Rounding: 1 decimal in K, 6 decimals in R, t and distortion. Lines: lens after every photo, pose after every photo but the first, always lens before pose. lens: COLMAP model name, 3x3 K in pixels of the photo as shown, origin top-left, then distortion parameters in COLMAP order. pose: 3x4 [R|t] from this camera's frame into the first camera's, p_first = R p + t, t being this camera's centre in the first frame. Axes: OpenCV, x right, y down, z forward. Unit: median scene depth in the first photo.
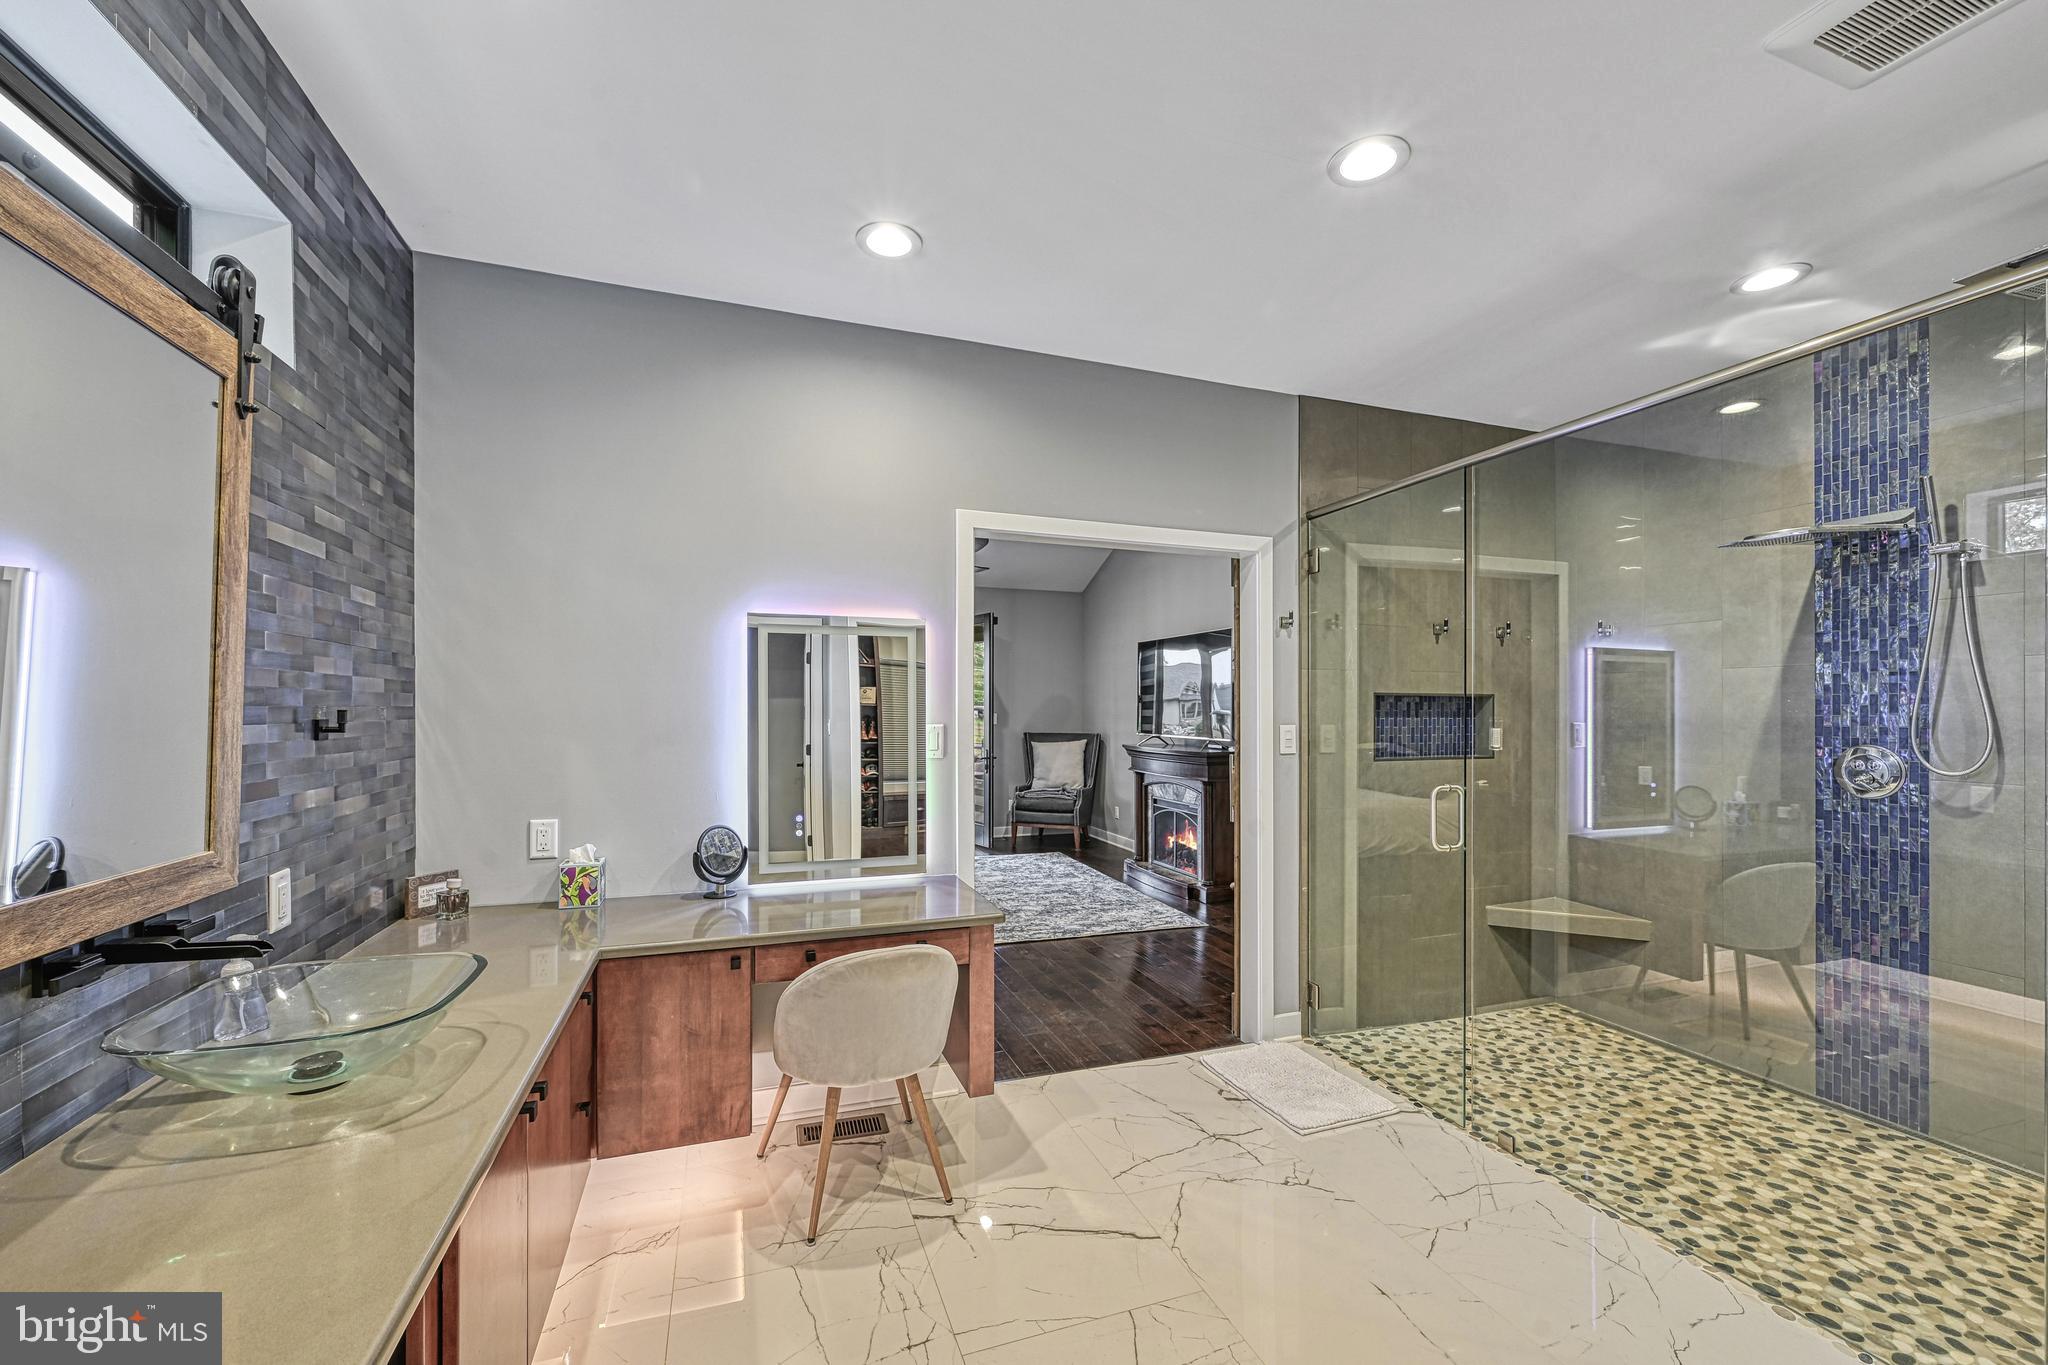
lens RADIAL K [[806.6, 0, 1023.2], [0, 806.6, 706.1], [0, 0, 1]] dist [-0.000604, -0.000100]
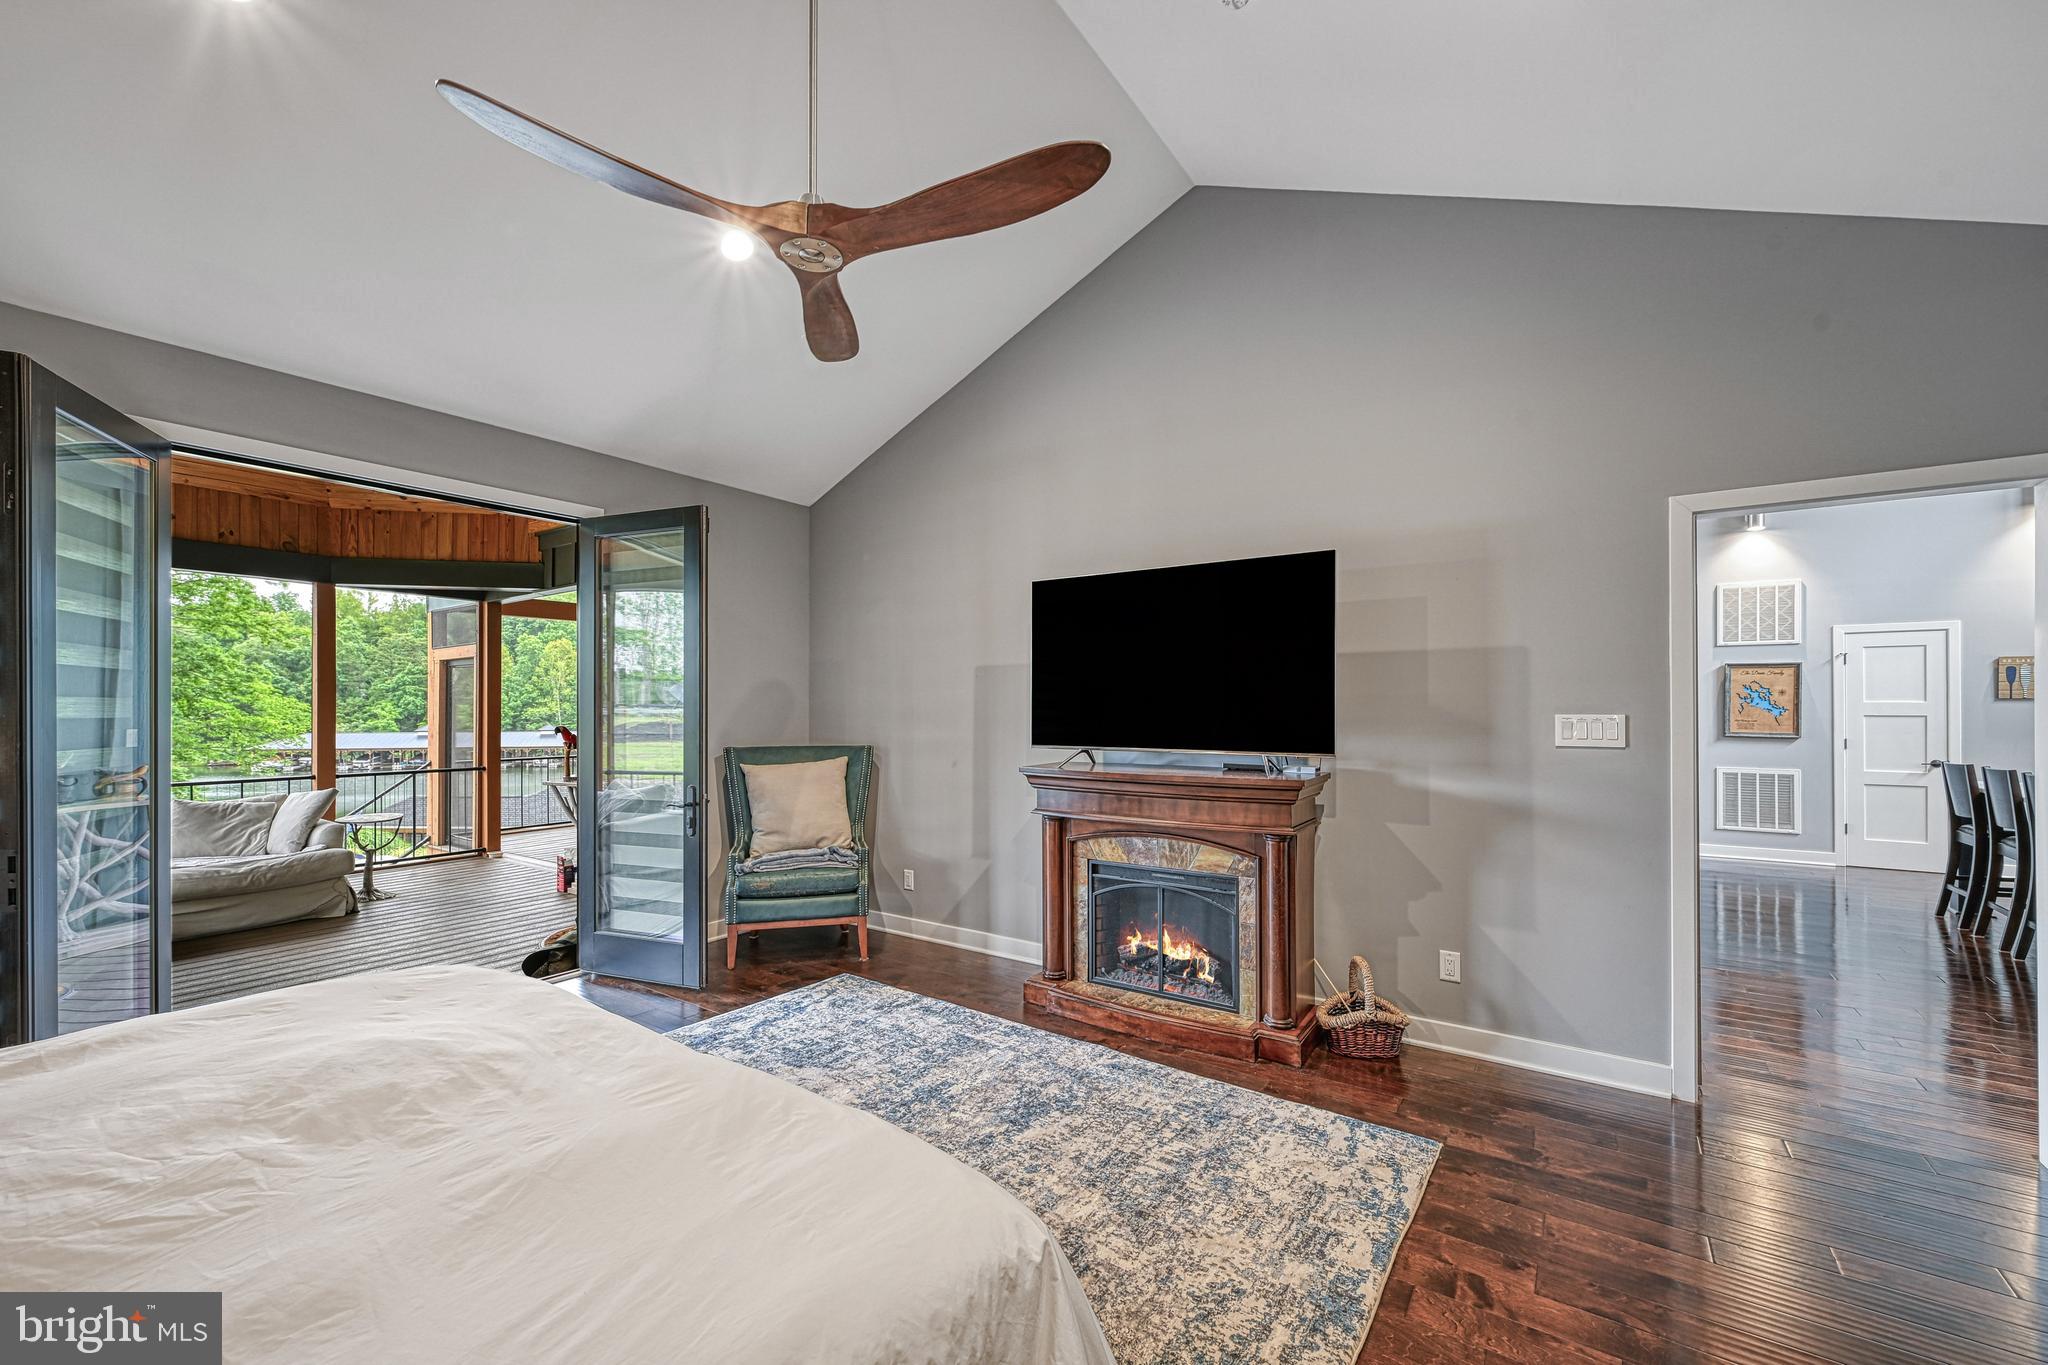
lens RADIAL K [[811.4, 0, 1009.4], [0, 811.4, 705.1], [0, 0, 1]] dist [-0.003196, -0.000339]
pose [[0.818658, -0.000979, 0.574280, -0.225912], [0.002446, 0.999995, -0.001783, 0.008988], [-0.574276, 0.002865, 0.818657, 0.658827]]
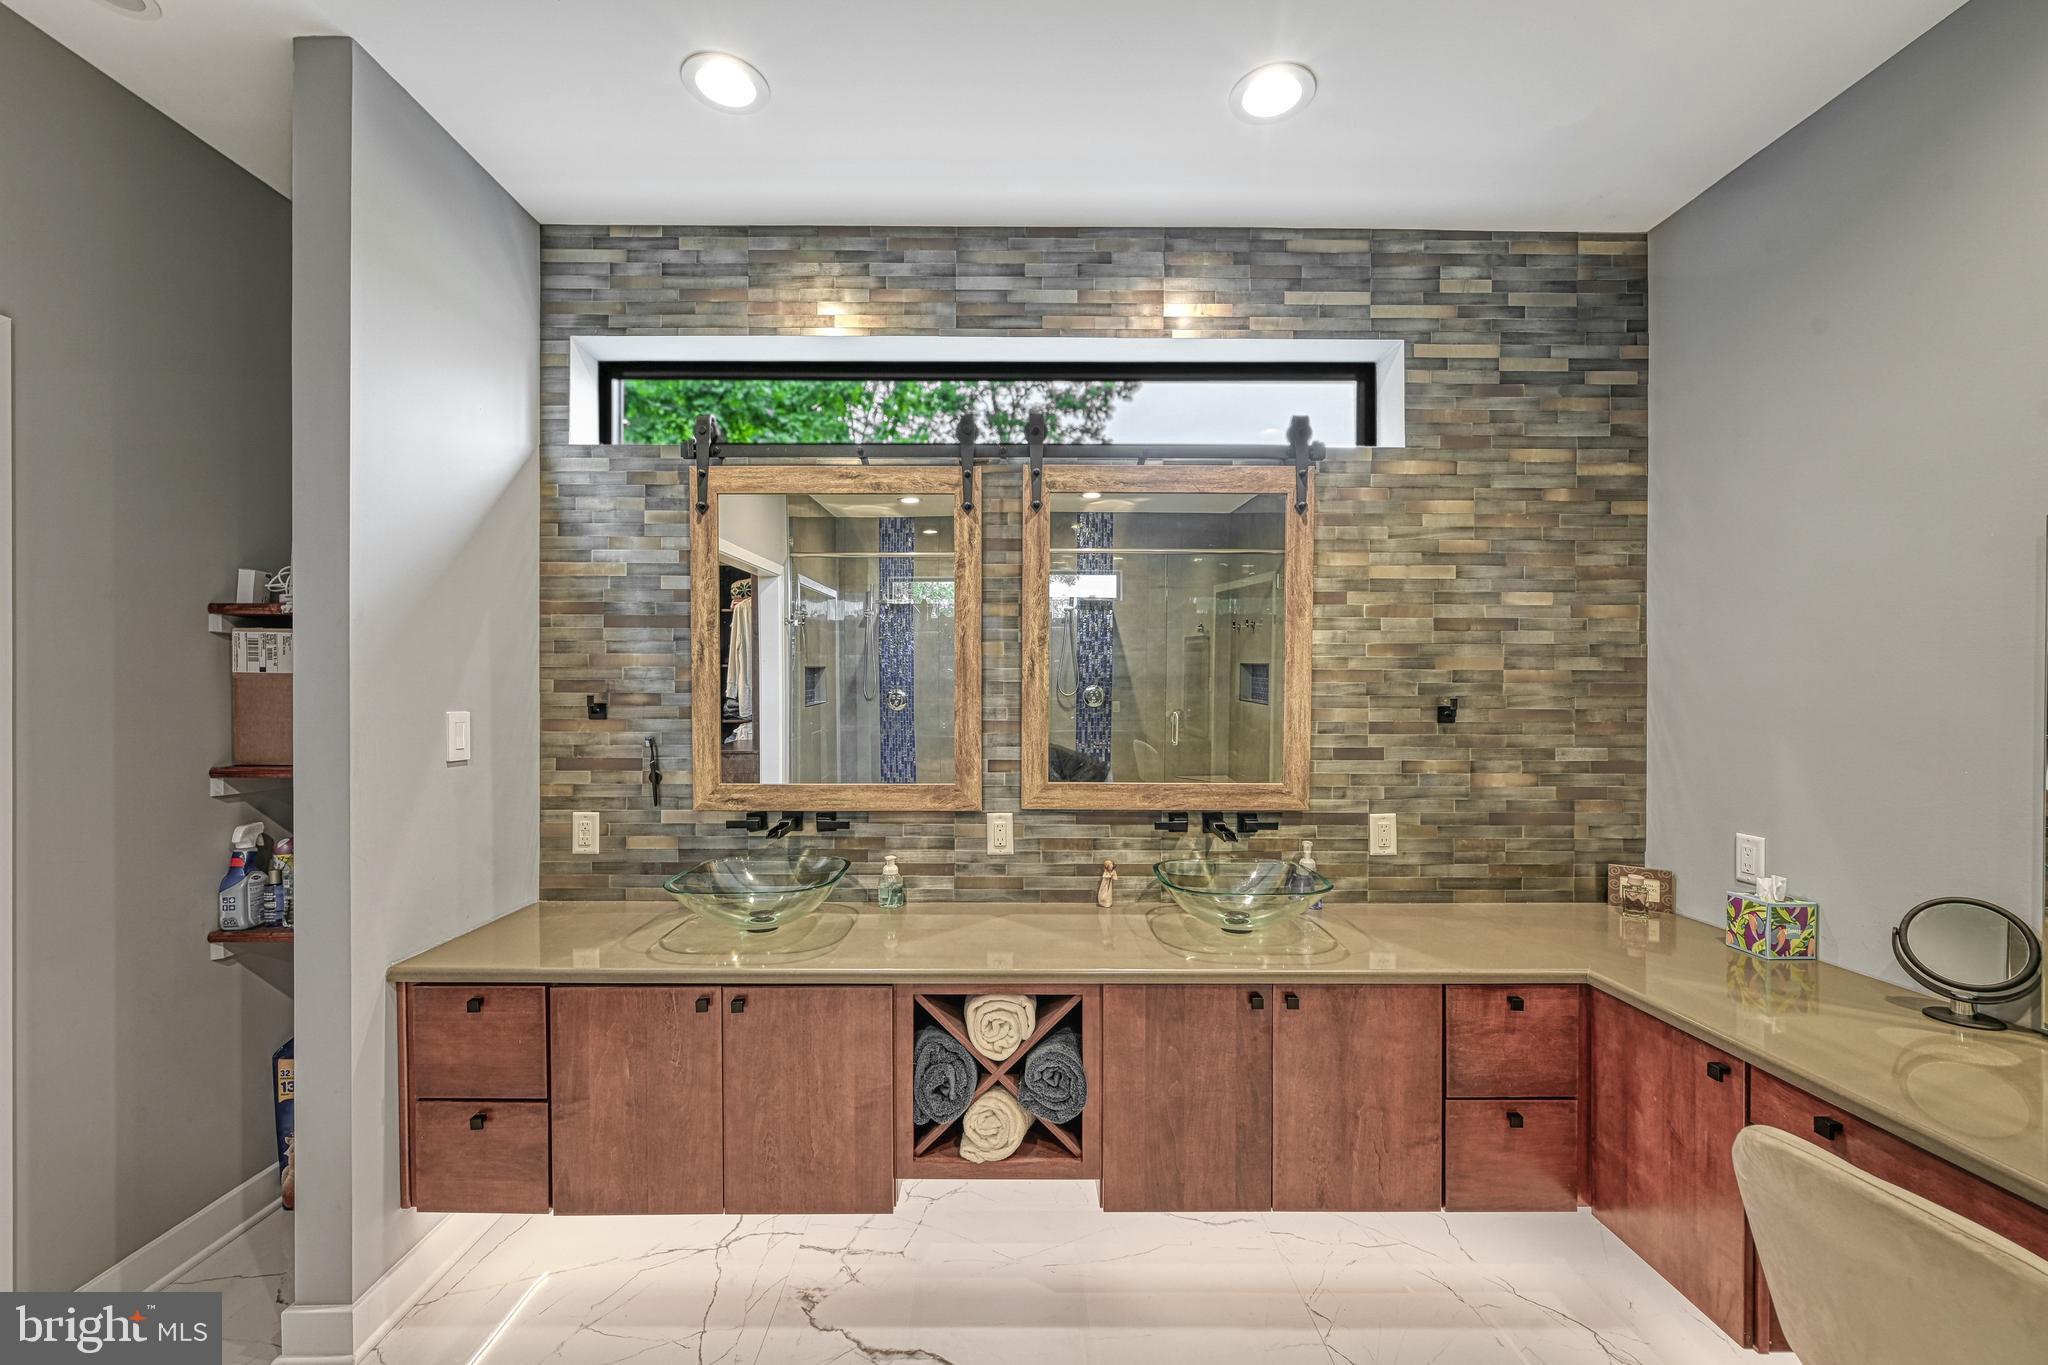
lens RADIAL K [[806.6, 0, 1023.2], [0, 806.6, 706.1], [0, 0, 1]] dist [-0.000604, -0.000100]
pose [[-0.334724, 0.005756, -0.942299, 0.146724], [0.004838, 0.999979, 0.004389, 0.001390], [0.942304, -0.003090, -0.334745, 0.208166]]
